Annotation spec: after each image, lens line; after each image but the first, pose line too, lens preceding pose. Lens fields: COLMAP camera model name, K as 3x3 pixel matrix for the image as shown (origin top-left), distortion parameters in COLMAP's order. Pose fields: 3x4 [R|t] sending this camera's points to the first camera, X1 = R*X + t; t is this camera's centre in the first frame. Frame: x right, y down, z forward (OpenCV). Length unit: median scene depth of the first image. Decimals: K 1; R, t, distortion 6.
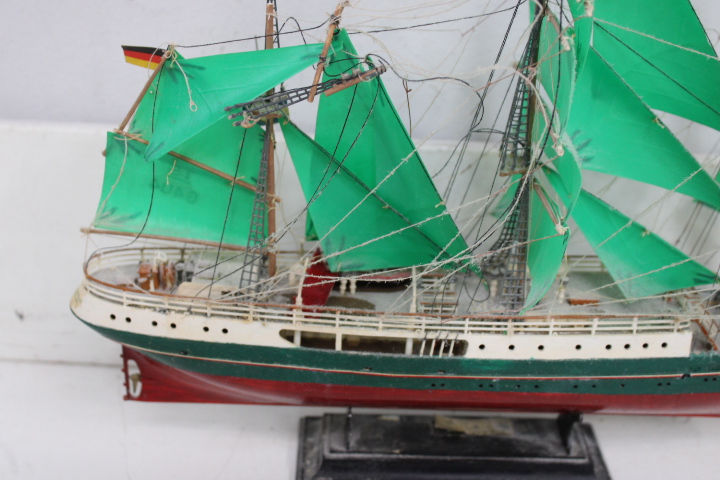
lens RADIAL K [[925.8, 0, 361.3], [0, 925.8, 241.0], [0, 0, 1]] dist [-0.079177, 0.102938]
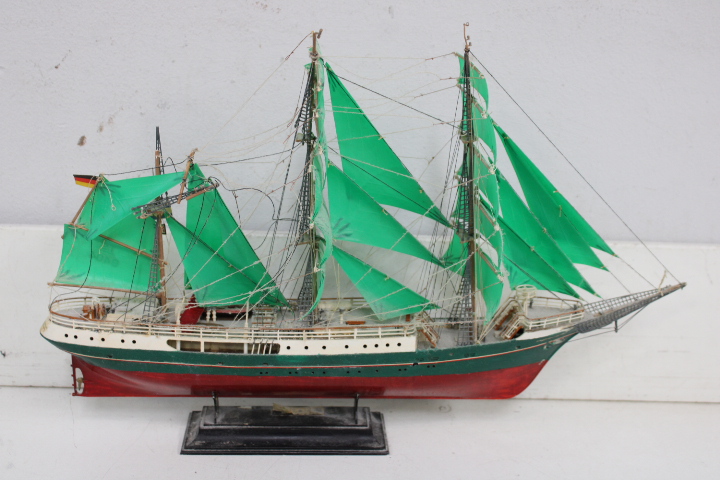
lens RADIAL K [[925.8, 0, 361.3], [0, 925.8, 241.0], [0, 0, 1]] dist [-0.079177, 0.102938]
pose [[0.998773, -0.022222, 0.044253, 0.192724], [0.027999, 0.990513, -0.134533, 0.152211], [-0.040843, 0.135607, 0.989921, -0.687980]]
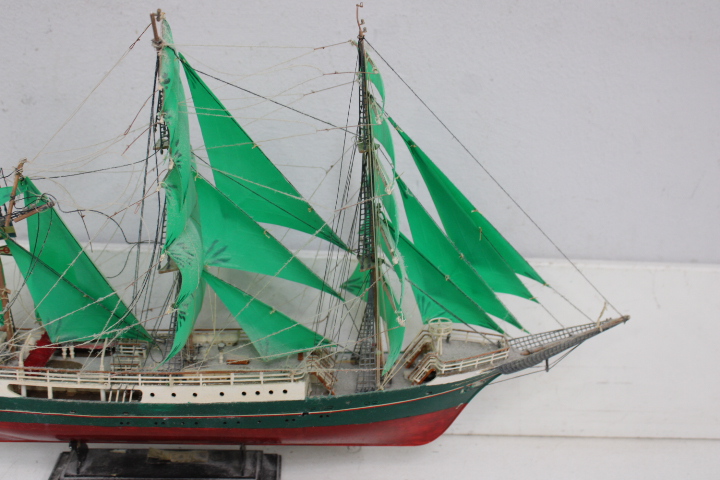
lens RADIAL K [[823.0, 0, 356.7], [0, 823.0, 239.7], [0, 0, 1]] dist [-0.133093, 0.171912]
pose [[0.998567, -0.016380, 0.050943, 0.381665], [0.021153, 0.995288, -0.094628, 0.003776], [-0.049153, 0.095570, 0.994208, -0.265620]]
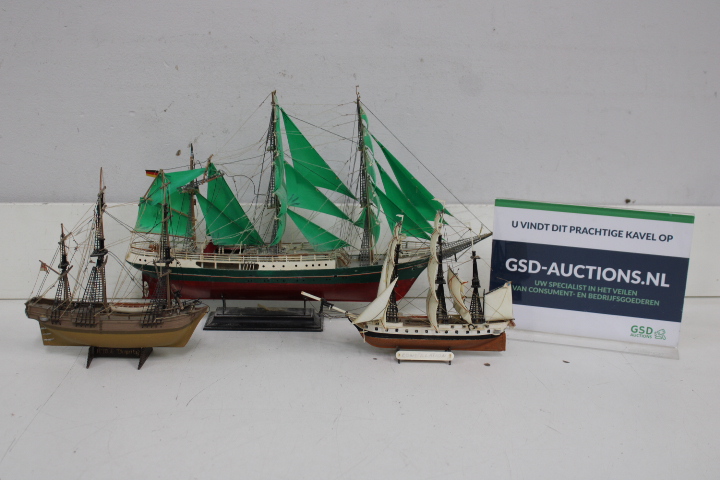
lens RADIAL K [[925.8, 0, 361.3], [0, 925.8, 241.0], [0, 0, 1]] dist [-0.079177, 0.102938]
pose [[0.999634, -0.025178, 0.009917, 0.419167], [0.026601, 0.981574, -0.189222, 0.608889], [-0.004970, 0.189417, 0.981884, -1.951808]]
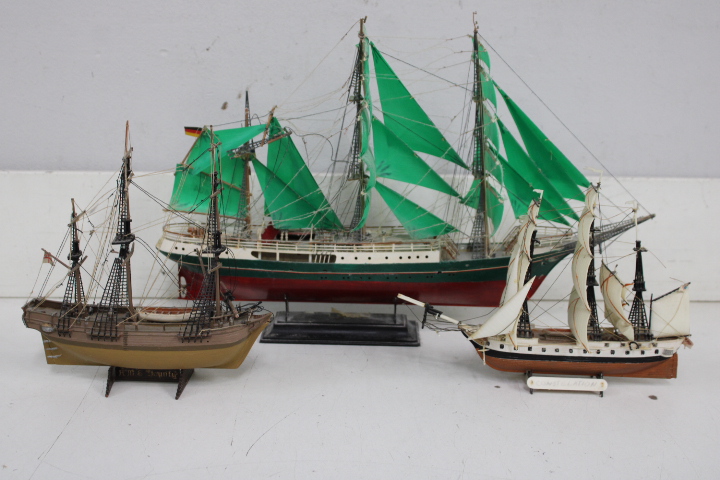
lens RADIAL K [[1039.5, 0, 358.3], [0, 1039.5, 242.0], [0, 0, 1]] dist [-0.046345, 0.031226]
pose [[0.999443, -0.016571, -0.028955, 0.241242], [0.011444, 0.985550, -0.168996, 0.497577], [0.031337, 0.168570, 0.985191, -1.454476]]
